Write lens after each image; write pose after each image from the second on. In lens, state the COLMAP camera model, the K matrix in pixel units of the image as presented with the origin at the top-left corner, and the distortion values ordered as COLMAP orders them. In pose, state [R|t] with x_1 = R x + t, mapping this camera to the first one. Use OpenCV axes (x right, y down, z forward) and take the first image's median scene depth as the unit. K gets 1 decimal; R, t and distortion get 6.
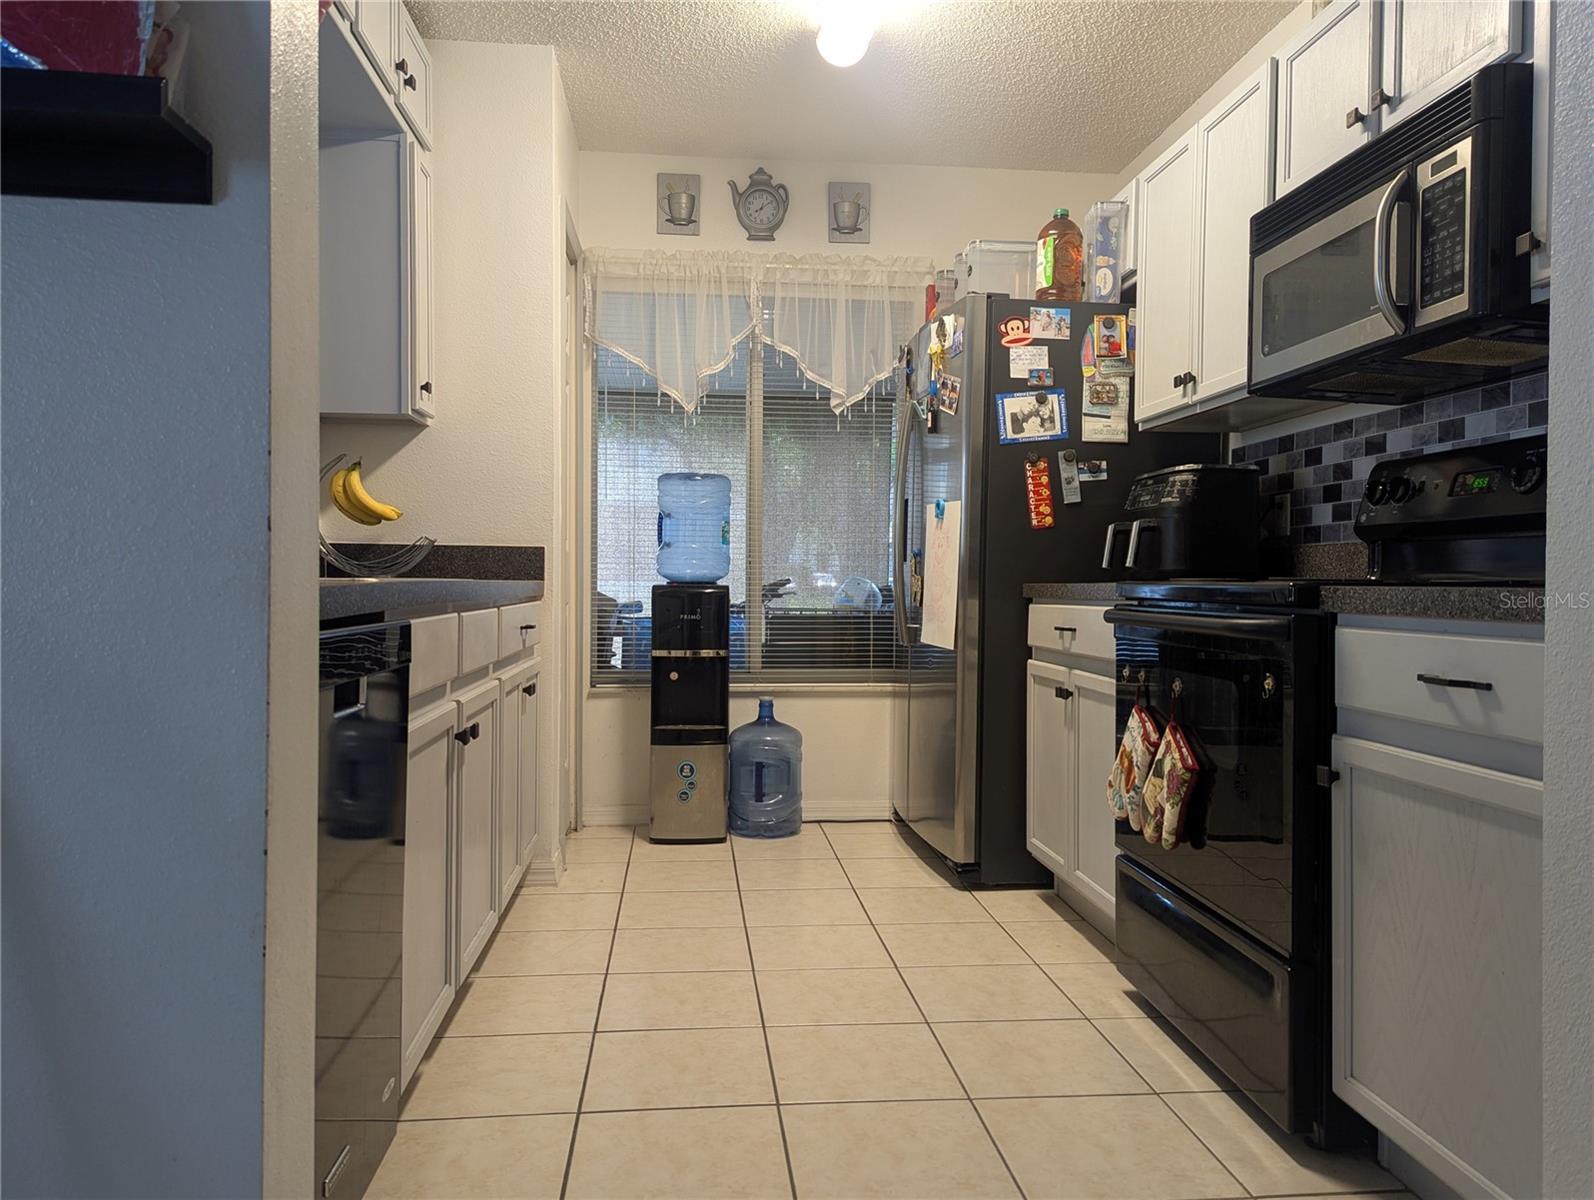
lens RADIAL K [[1120.6, 0, 787.5], [0, 1120.6, 590.4], [0, 0, 1]] dist [0.061937, -0.048830]
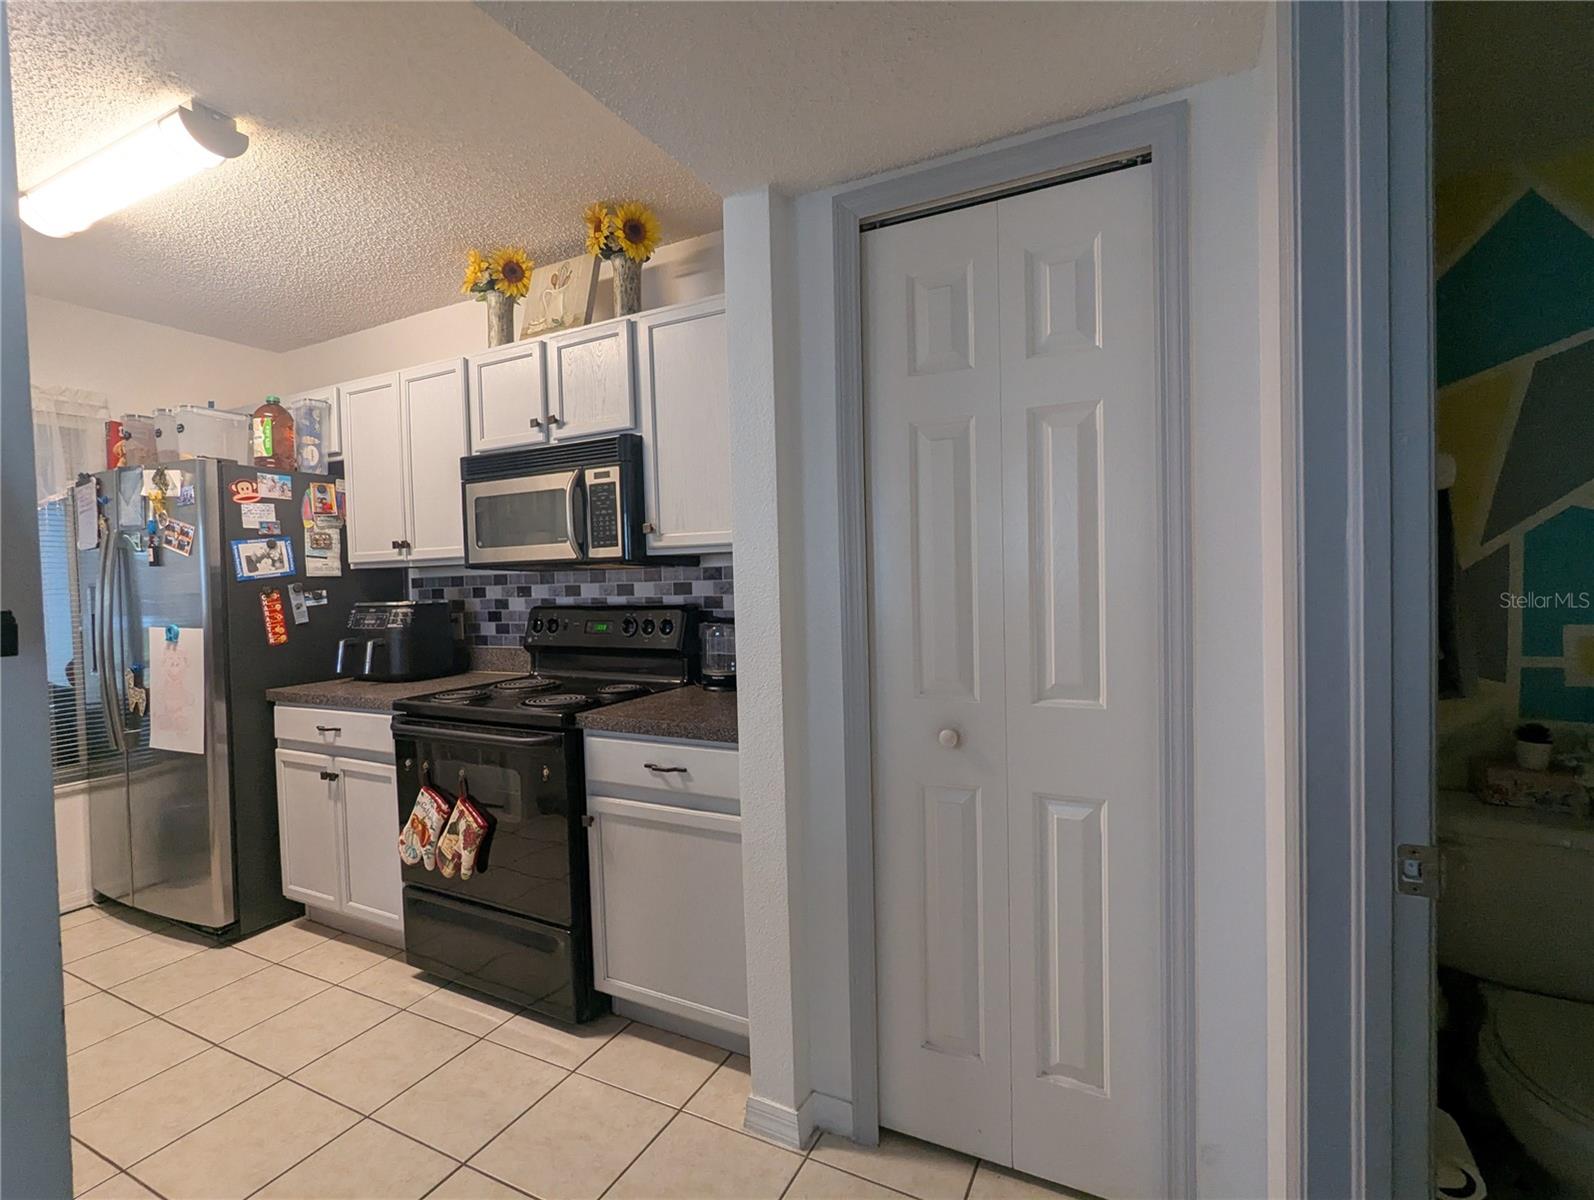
lens RADIAL K [[754.4, 0, 789.3], [0, 754.4, 595.0], [0, 0, 1]] dist [-0.003825, 0.001235]
pose [[0.541269, -0.048995, 0.839421, -0.178983], [0.041605, 0.998639, 0.031460, -0.115040], [-0.839819, 0.017896, 0.542571, 0.037932]]
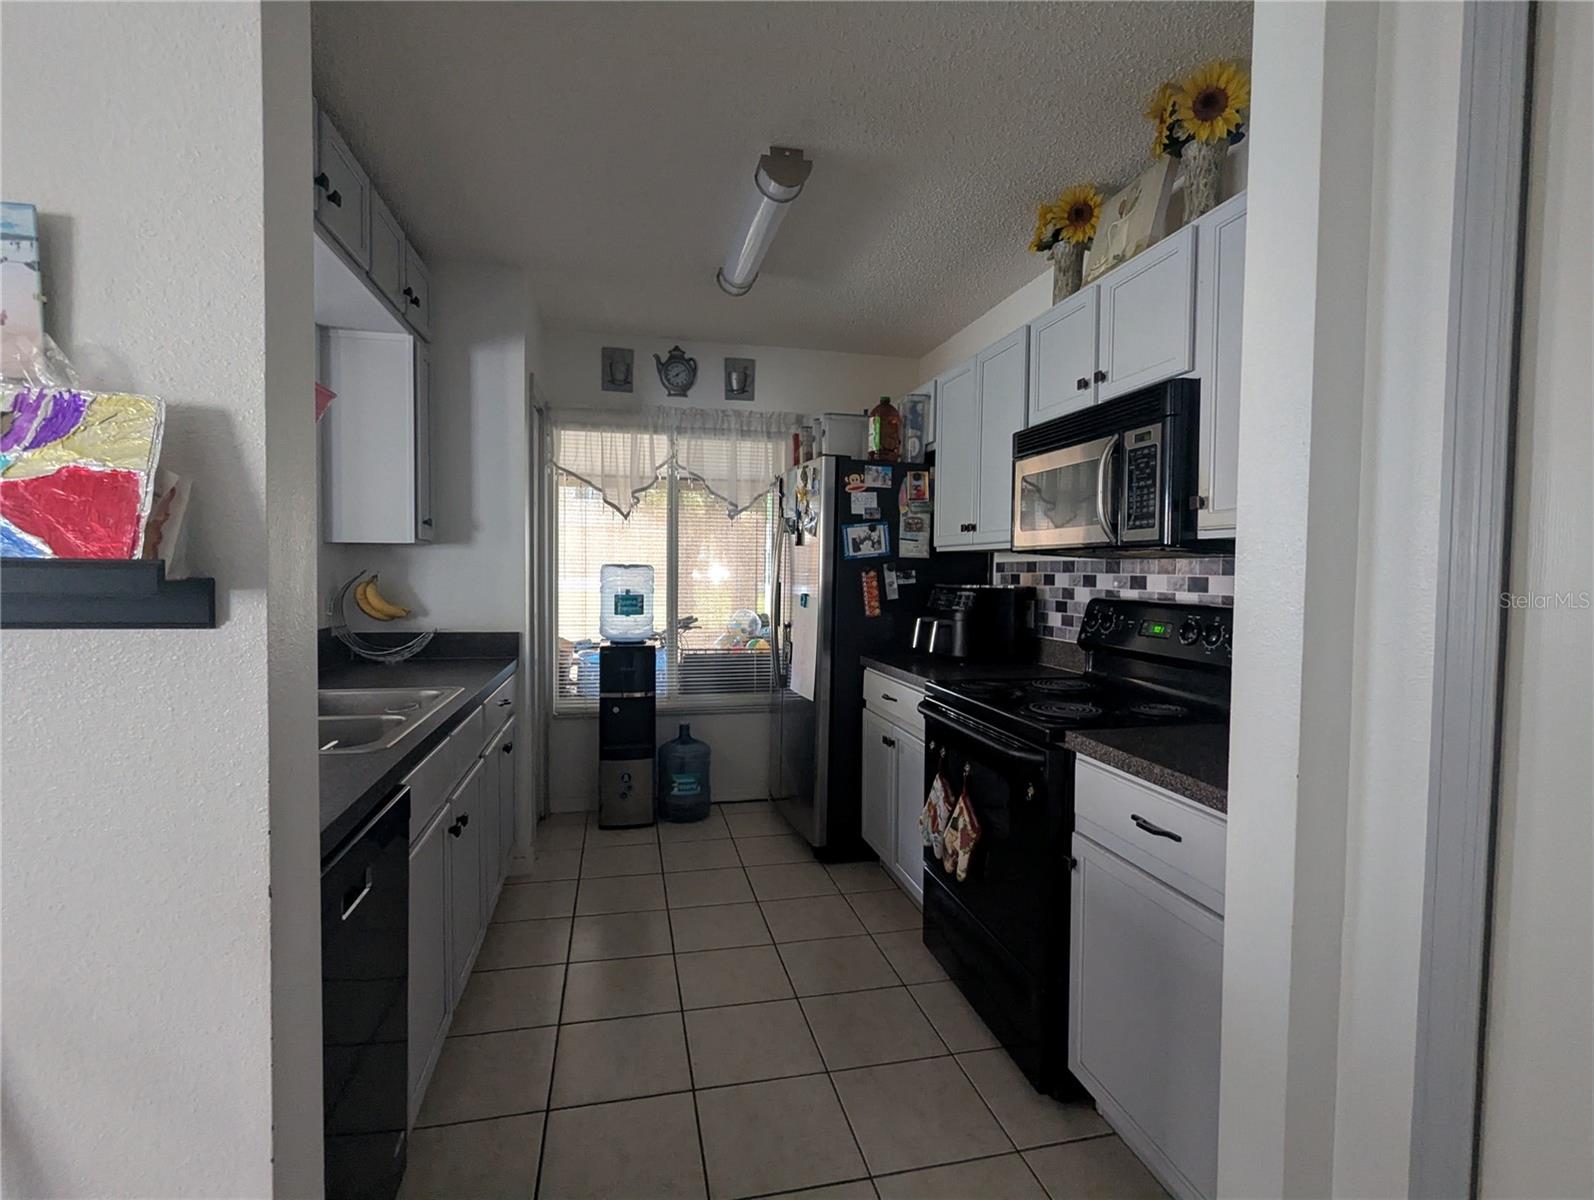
lens RADIAL K [[755.4, 0, 787.6], [0, 755.4, 594.0], [0, 0, 1]] dist [-0.000601, -0.000823]
pose [[0.992401, -0.003000, 0.123008, -0.003776], [-0.000227, 0.999656, 0.026214, -0.110660], [-0.123045, -0.026043, 0.992059, 0.042101]]
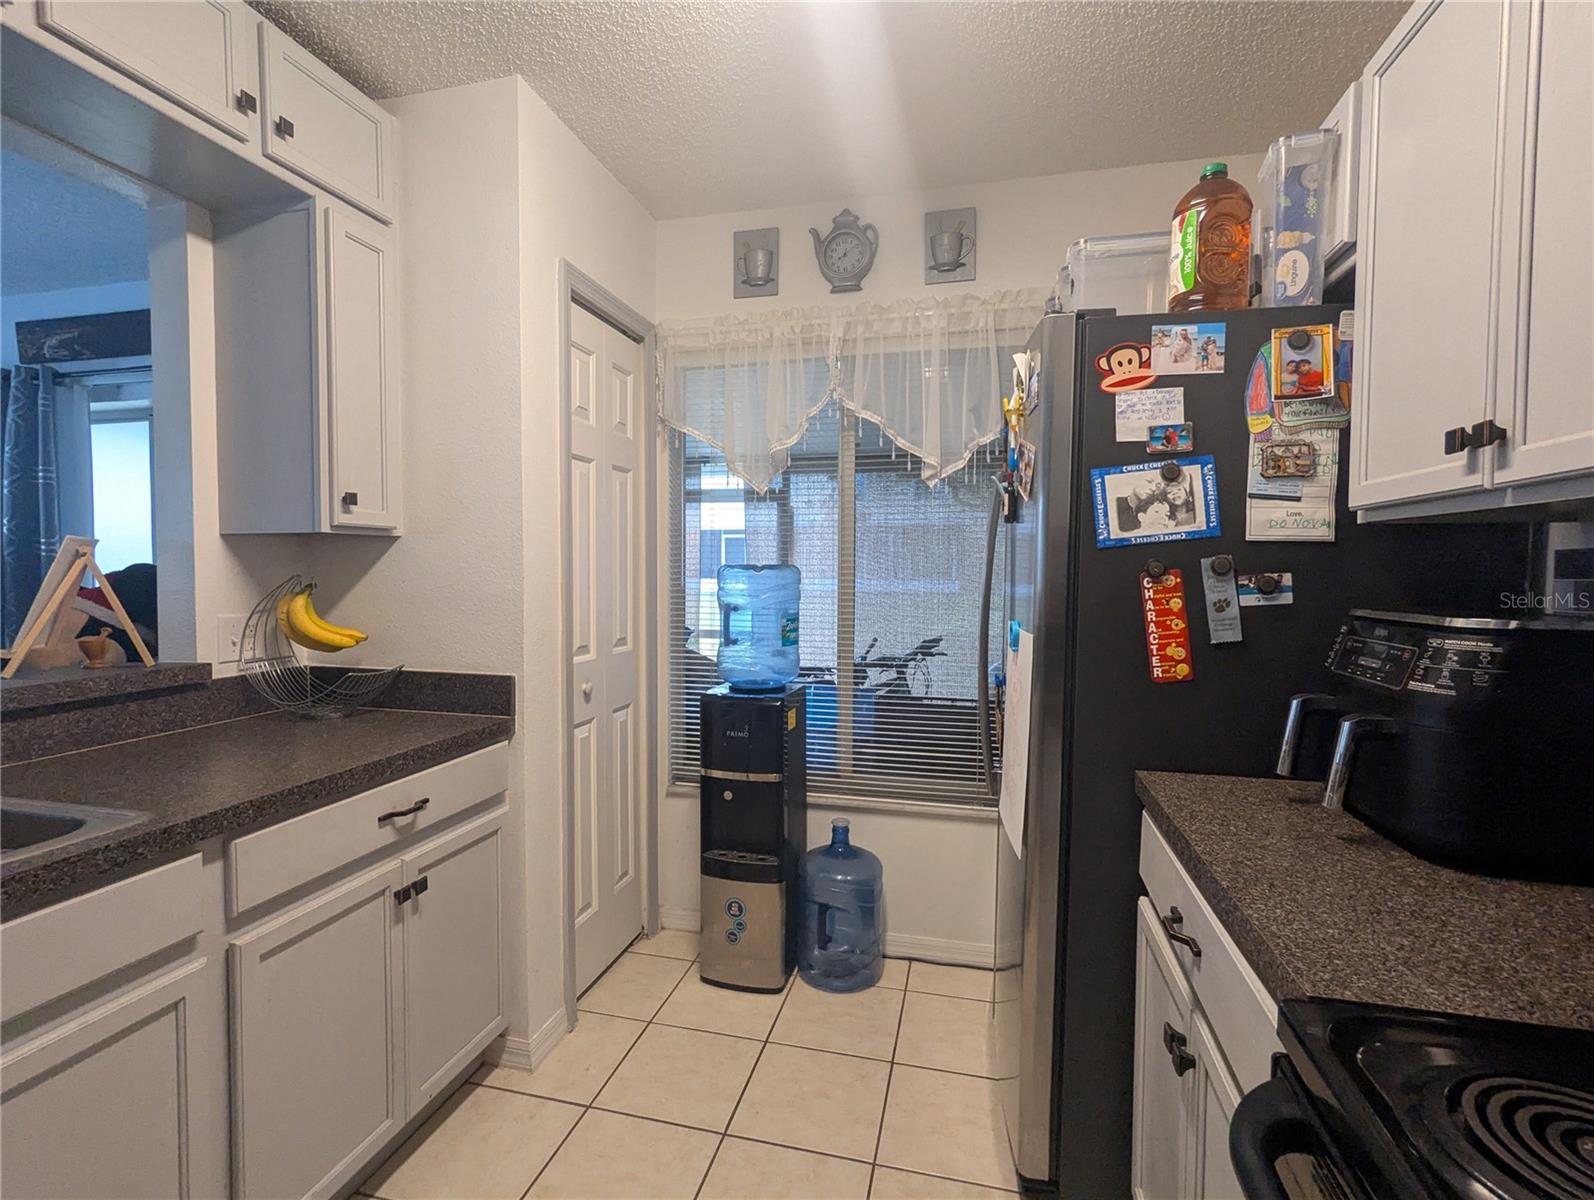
lens RADIAL K [[754.4, 0, 789.3], [0, 754.4, 595.0], [0, 0, 1]] dist [-0.003825, 0.001235]
pose [[0.941964, 0.008591, -0.335605, 0.167605], [0.000079, 0.999667, 0.025813, -0.114152], [0.335715, -0.024342, 0.941649, 0.539544]]
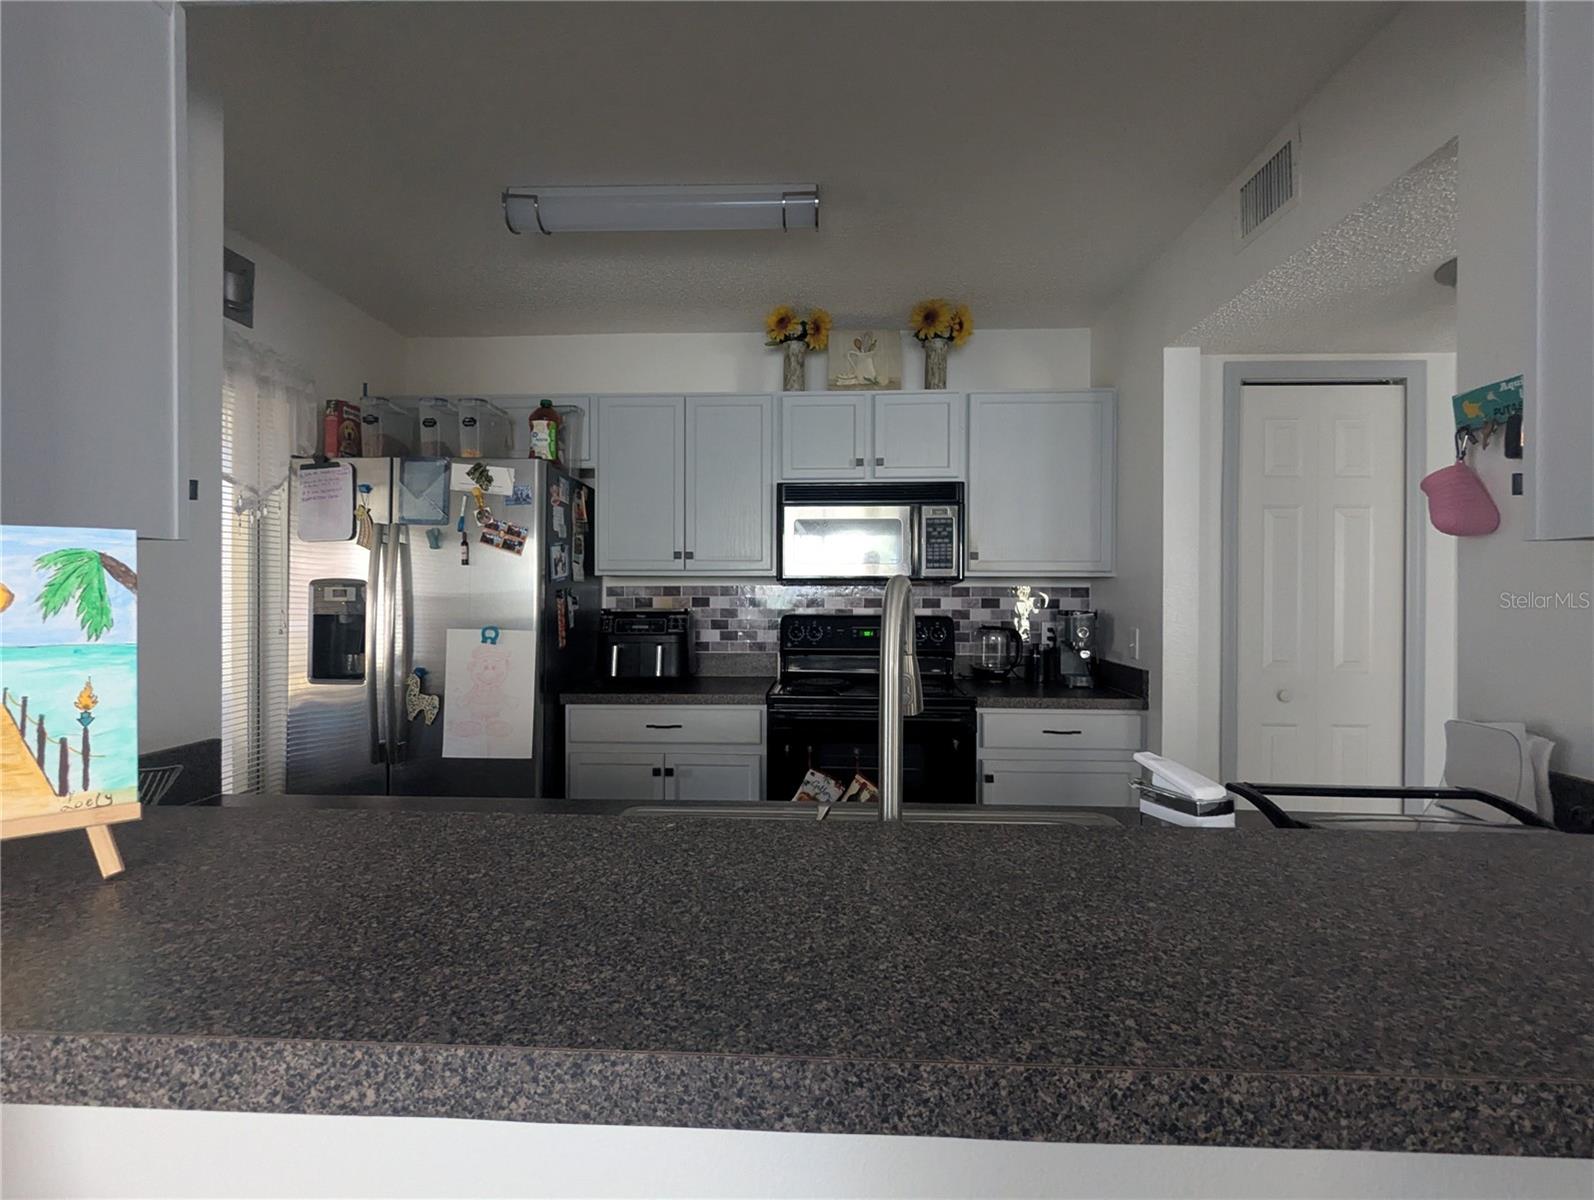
lens RADIAL K [[754.4, 0, 789.3], [0, 754.4, 595.0], [0, 0, 1]] dist [-0.003825, 0.001235]
pose [[0.142766, -0.009574, 0.989710, -0.591332], [0.006652, 0.999940, 0.008713, -0.122351], [-0.989734, 0.005339, 0.142821, 0.620292]]
